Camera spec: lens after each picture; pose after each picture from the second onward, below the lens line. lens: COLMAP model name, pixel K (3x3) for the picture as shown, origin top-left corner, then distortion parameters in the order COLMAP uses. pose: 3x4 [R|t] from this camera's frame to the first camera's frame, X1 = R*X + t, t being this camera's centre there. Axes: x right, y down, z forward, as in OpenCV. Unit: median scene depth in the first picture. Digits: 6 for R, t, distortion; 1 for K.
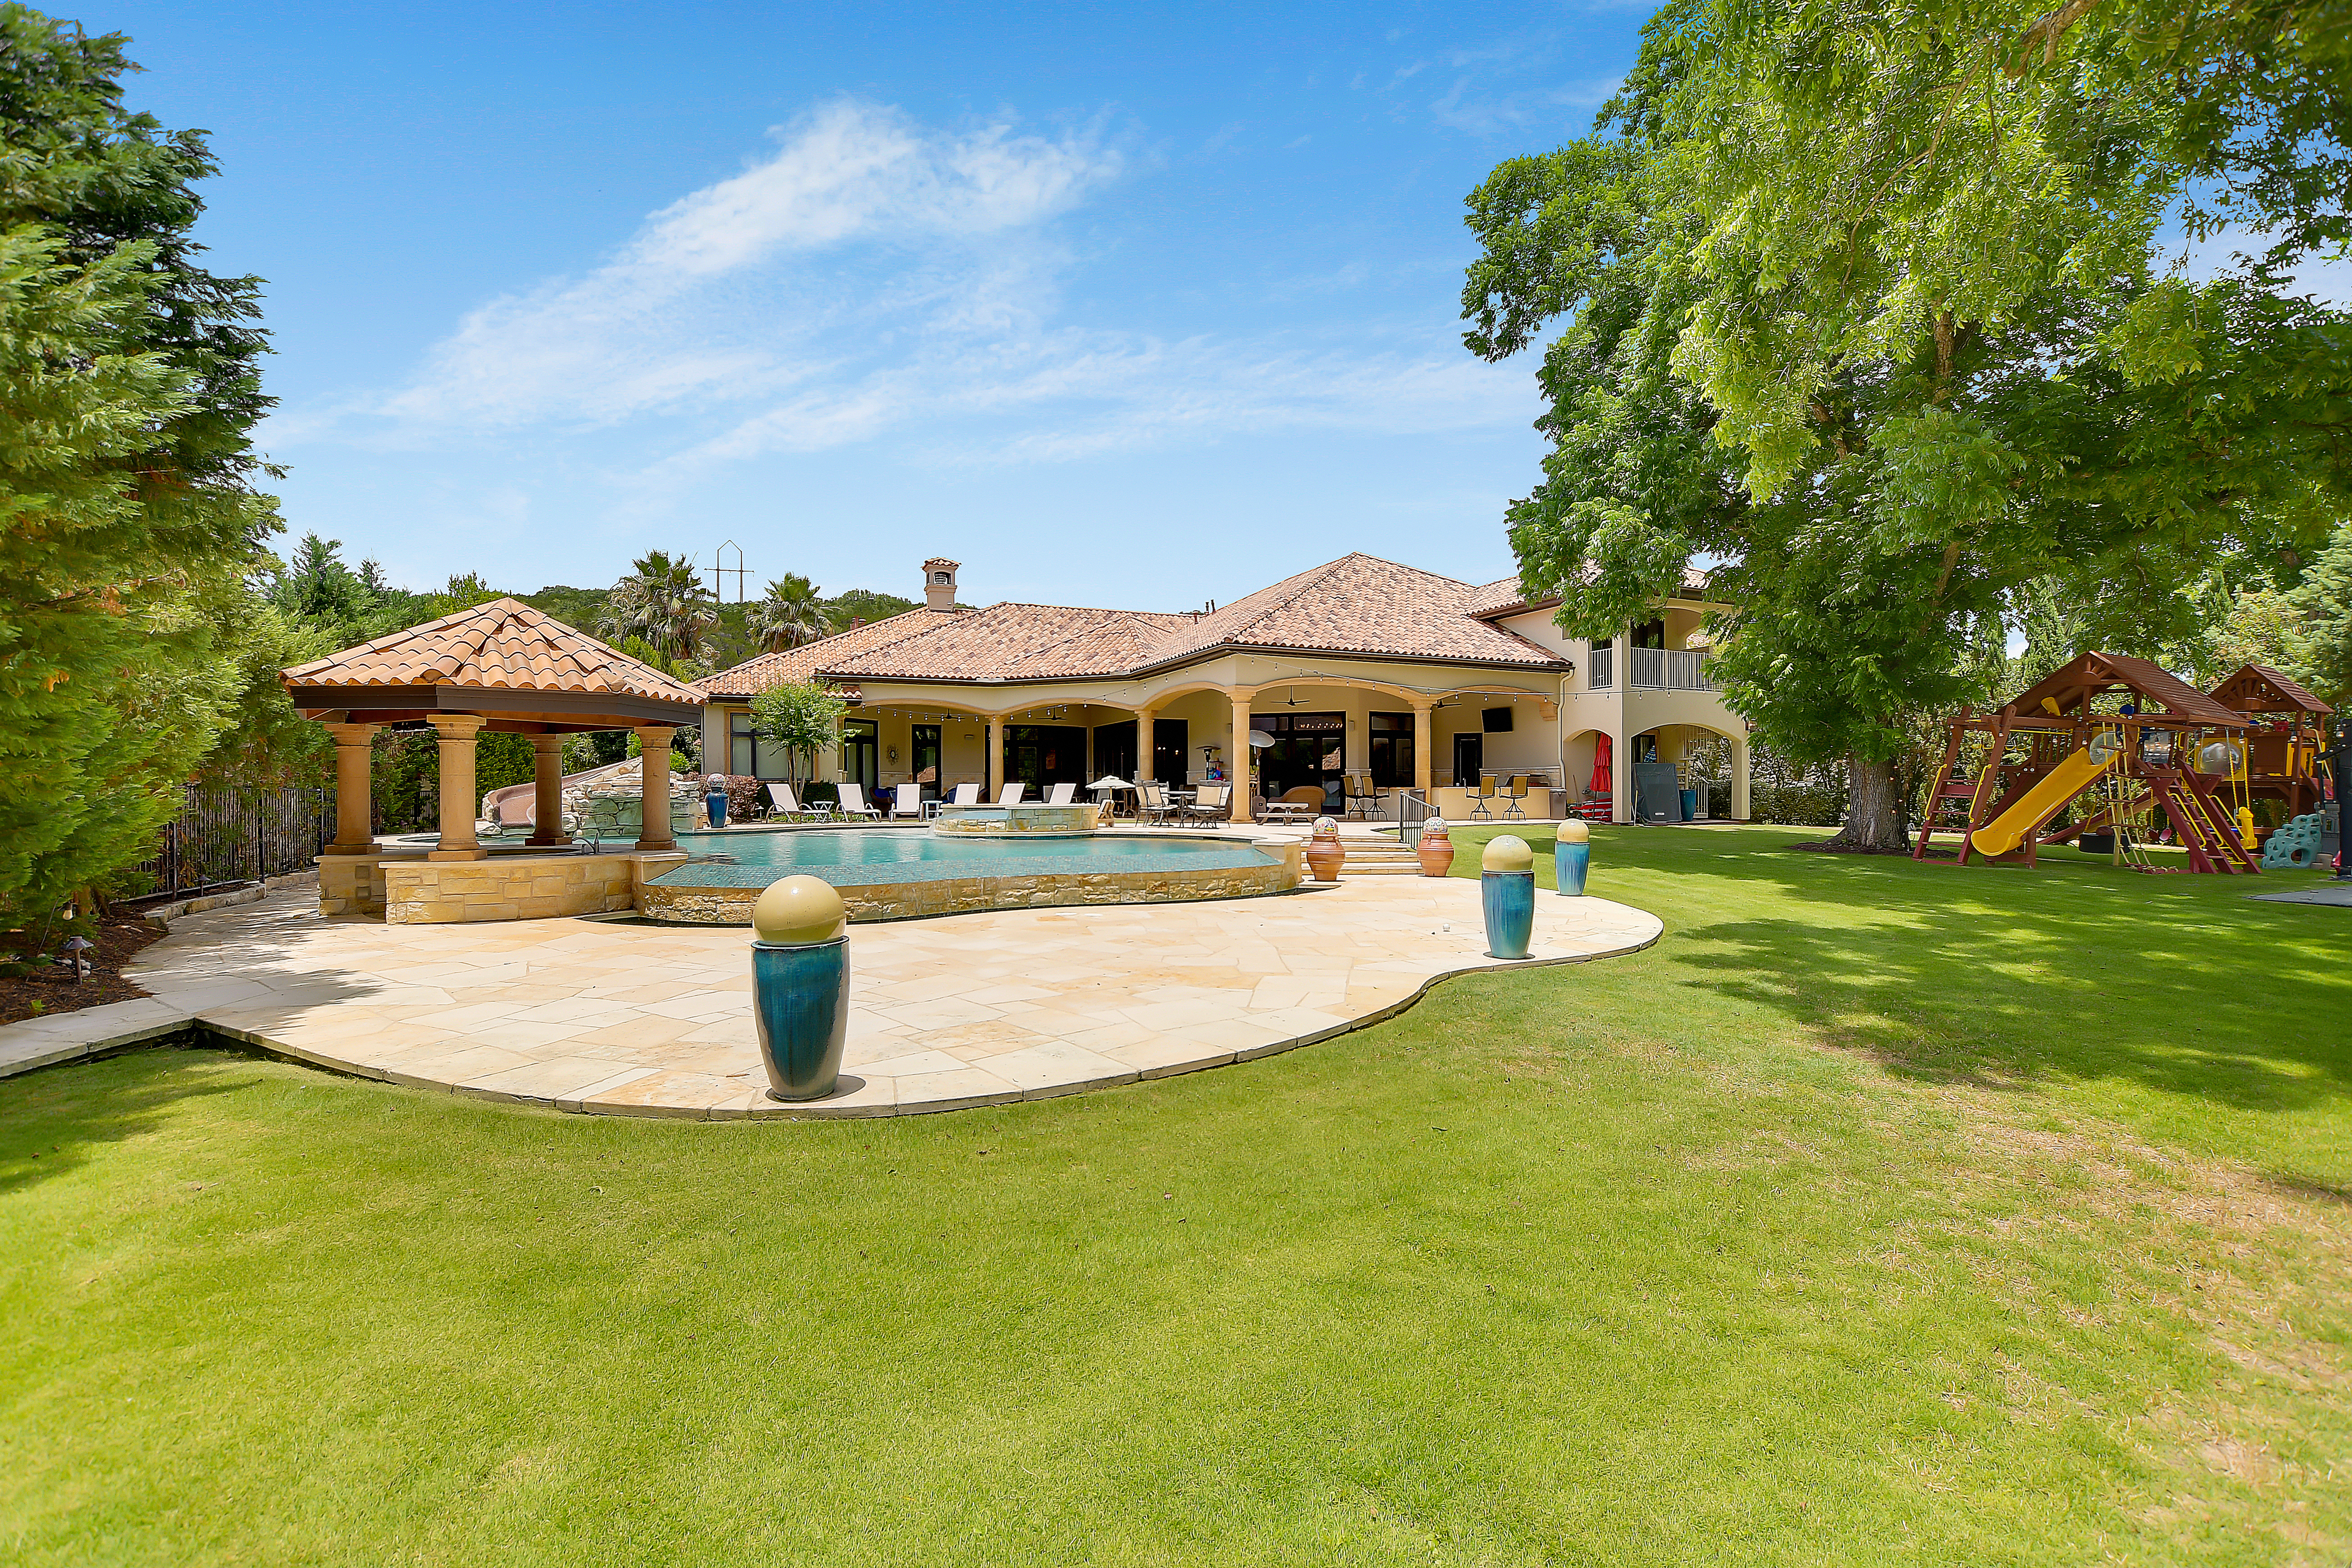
lens RADIAL K [[1070.2, 0, 1166.5], [0, 1070.2, 772.3], [0, 0, 1]] dist [-0.038968, 0.009287]
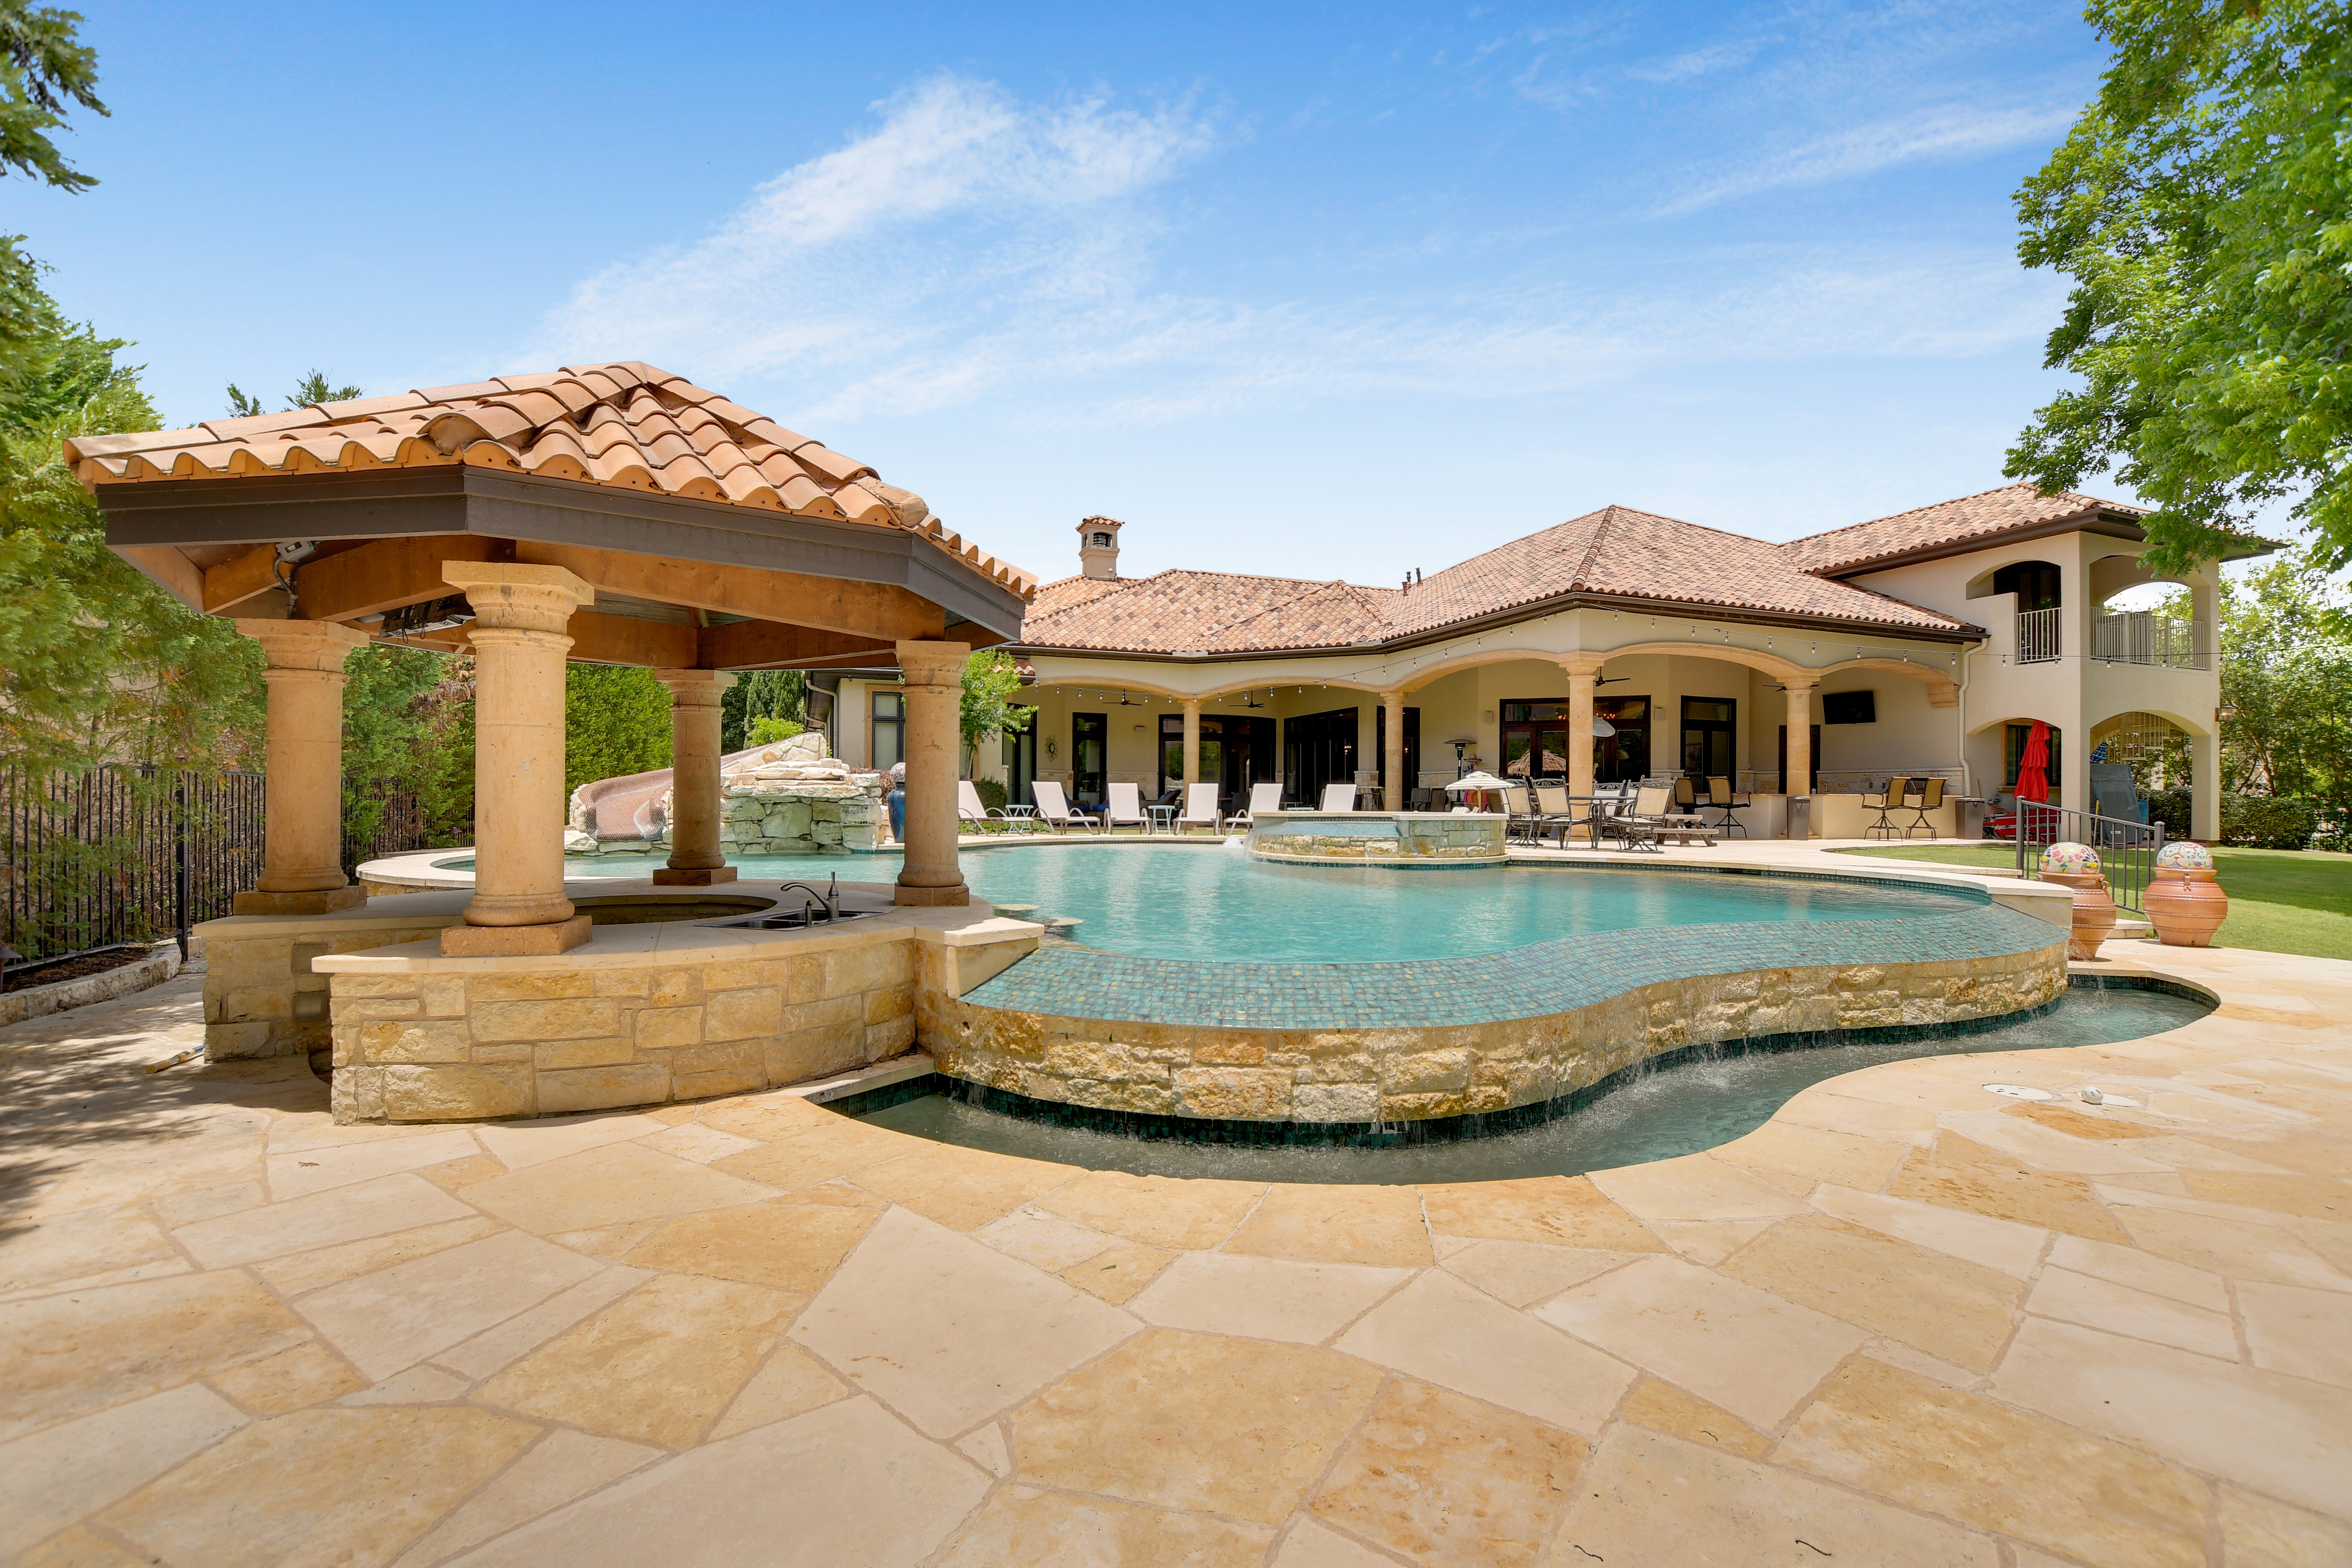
lens RADIAL K [[1070.2, 0, 1166.5], [0, 1070.2, 772.3], [0, 0, 1]] dist [-0.038968, 0.009287]
pose [[0.998272, 0.008186, -0.058190, -0.148623], [-0.008536, 0.999947, -0.005764, 0.006965], [0.058140, 0.006251, 0.998289, 0.225304]]
